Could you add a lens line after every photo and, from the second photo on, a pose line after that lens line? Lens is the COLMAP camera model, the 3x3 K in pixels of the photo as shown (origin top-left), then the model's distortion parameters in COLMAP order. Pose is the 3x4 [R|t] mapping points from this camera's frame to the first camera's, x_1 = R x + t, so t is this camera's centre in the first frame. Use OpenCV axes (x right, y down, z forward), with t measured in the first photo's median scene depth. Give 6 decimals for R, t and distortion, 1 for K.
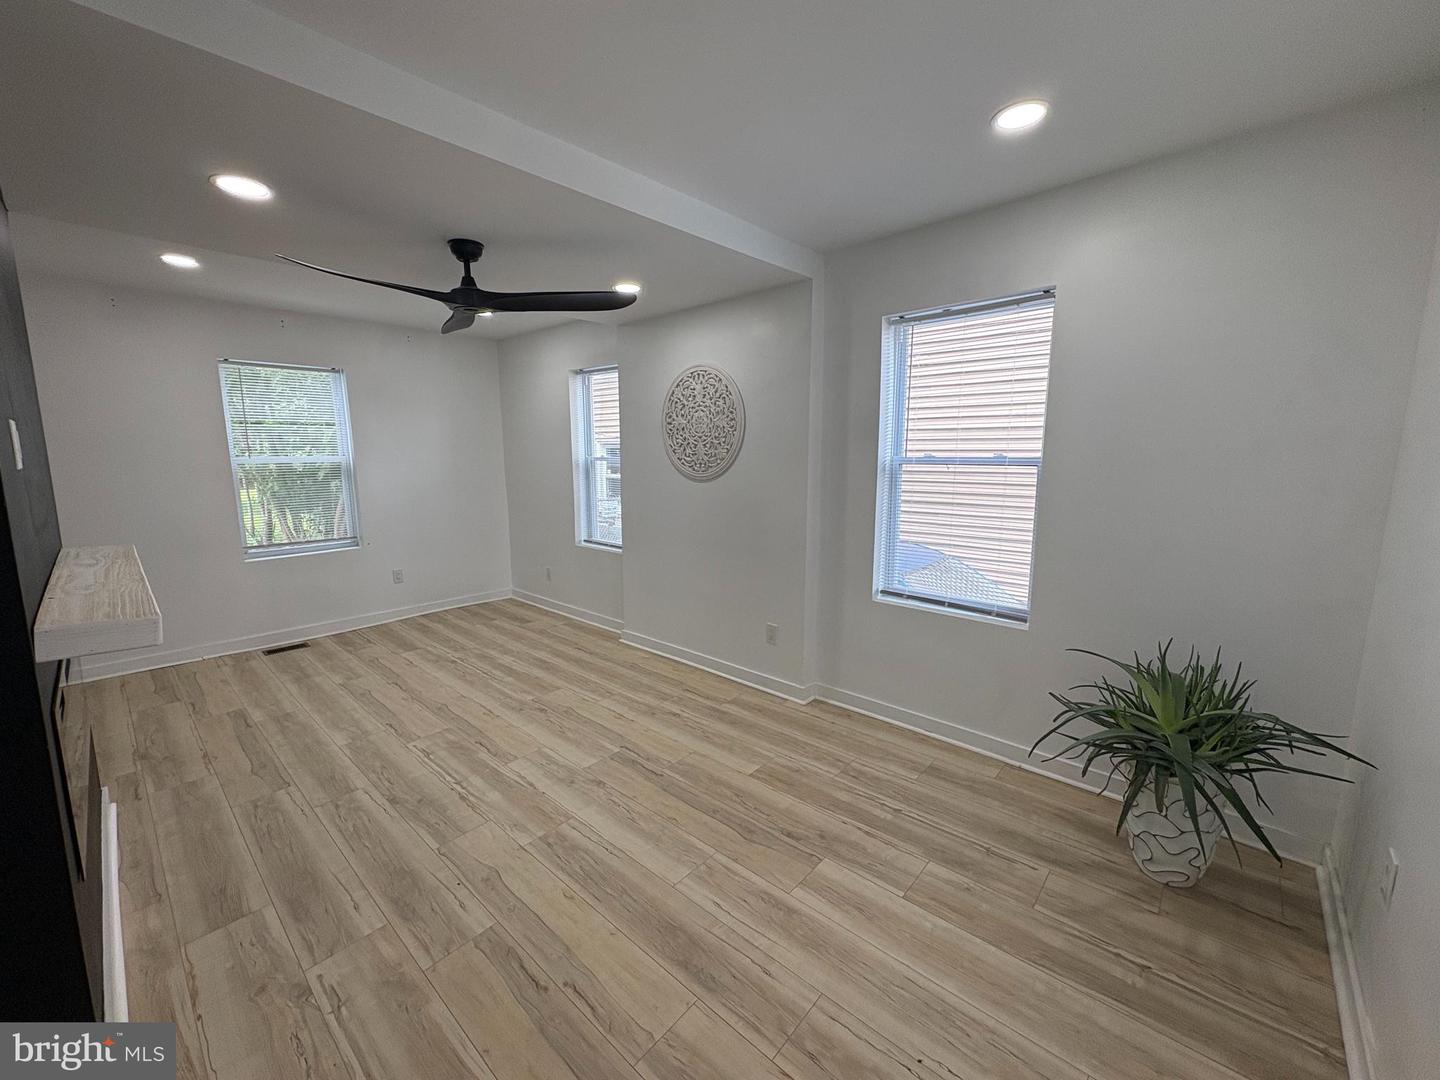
lens RADIAL K [[576.5, 0, 718.6], [0, 576.5, 541.5], [0, 0, 1]] dist [0.001066, -0.000253]
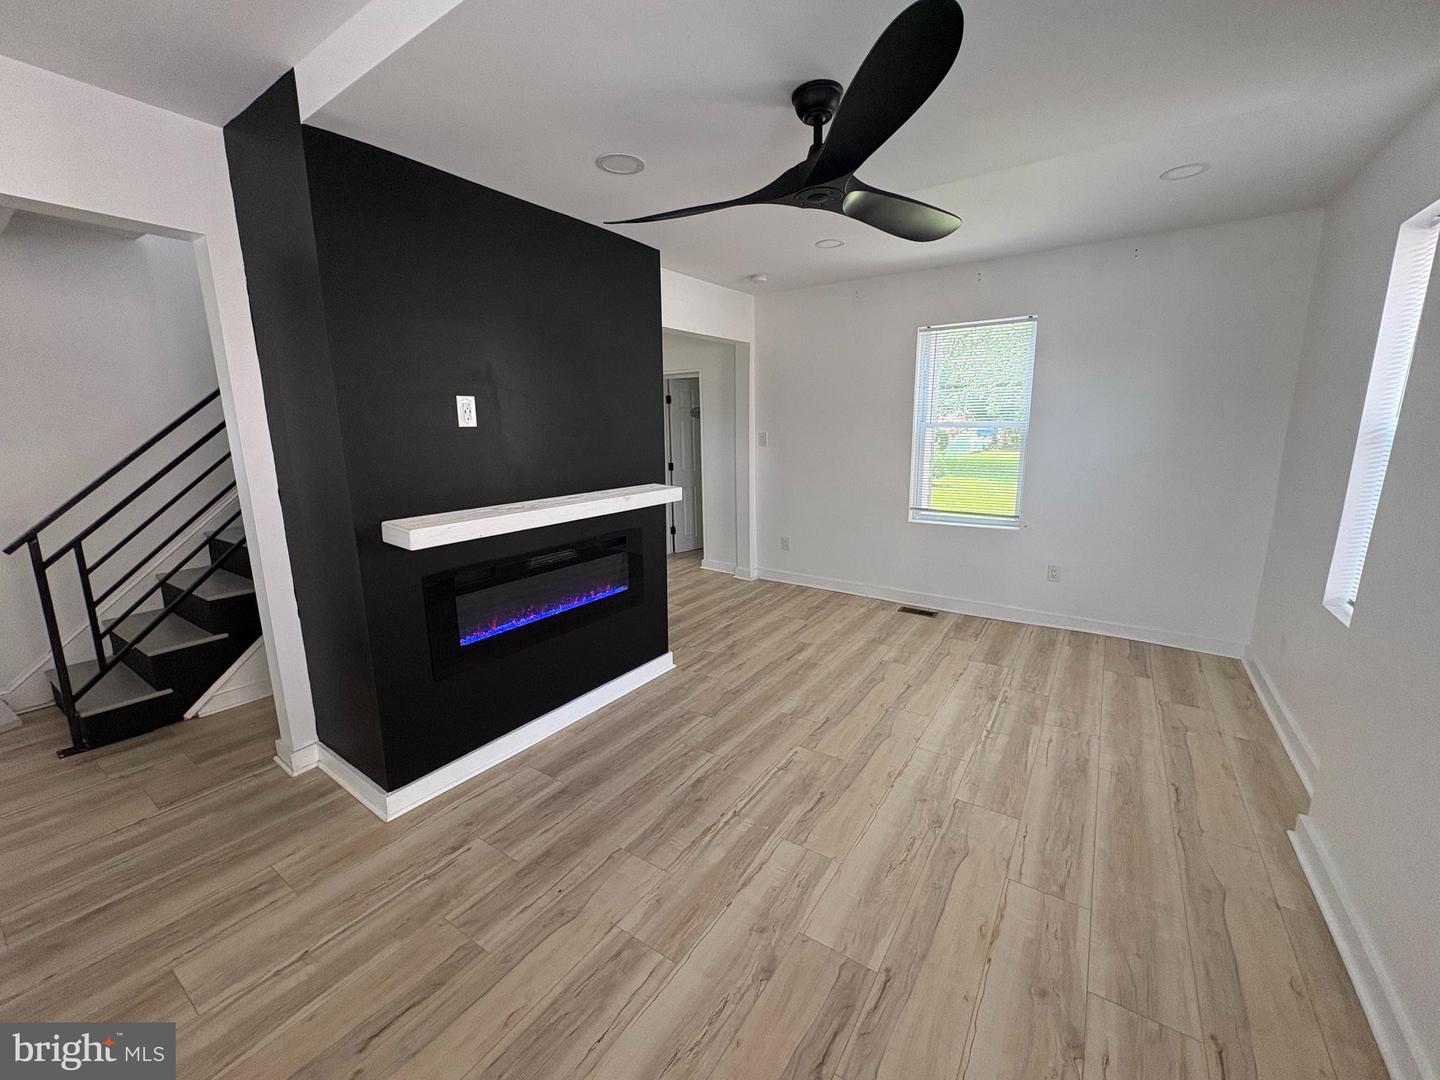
lens RADIAL K [[576.5, 0, 718.6], [0, 576.5, 541.5], [0, 0, 1]] dist [0.001066, -0.000253]
pose [[0.130060, 0.199789, -0.971169, 0.190326], [-0.145139, 0.972774, 0.180682, -0.076607], [0.980826, 0.117454, 0.155516, 0.556898]]
